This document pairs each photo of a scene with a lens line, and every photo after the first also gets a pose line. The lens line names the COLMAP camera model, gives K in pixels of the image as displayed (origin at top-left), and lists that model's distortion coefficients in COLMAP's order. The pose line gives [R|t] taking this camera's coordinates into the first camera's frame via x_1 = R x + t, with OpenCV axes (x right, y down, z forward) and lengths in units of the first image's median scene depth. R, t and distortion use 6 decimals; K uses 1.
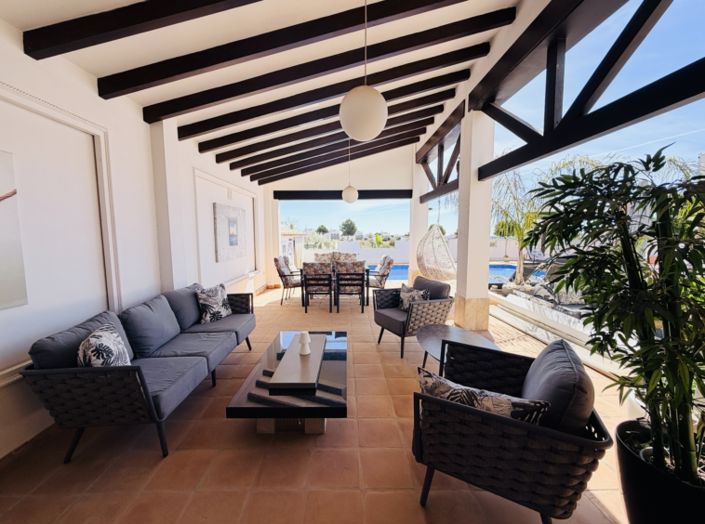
lens RADIAL K [[281.5, 0, 349.2], [0, 281.5, 261.9], [0, 0, 1]] dist [0.001620, 0.000433]
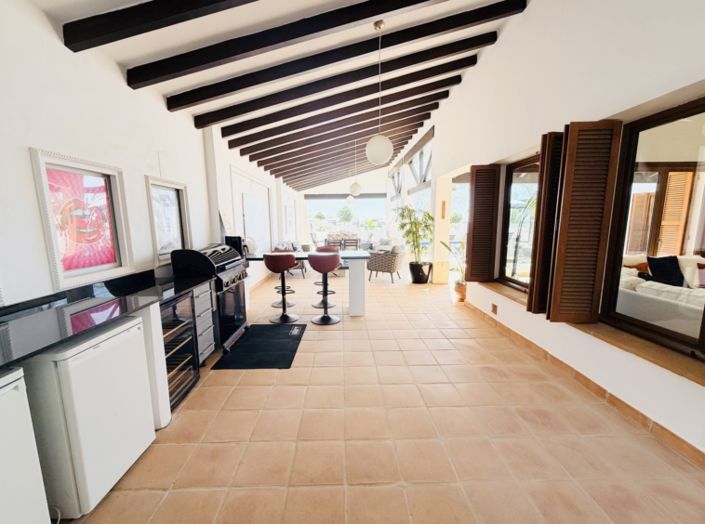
lens RADIAL K [[281.5, 0, 349.2], [0, 281.5, 261.9], [0, 0, 1]] dist [0.001620, 0.000433]
pose [[0.999129, 0.039752, 0.012700, 0.003296], [-0.040330, 0.997980, 0.049083, 0.020268], [-0.010724, -0.049552, 0.998714, -0.200487]]
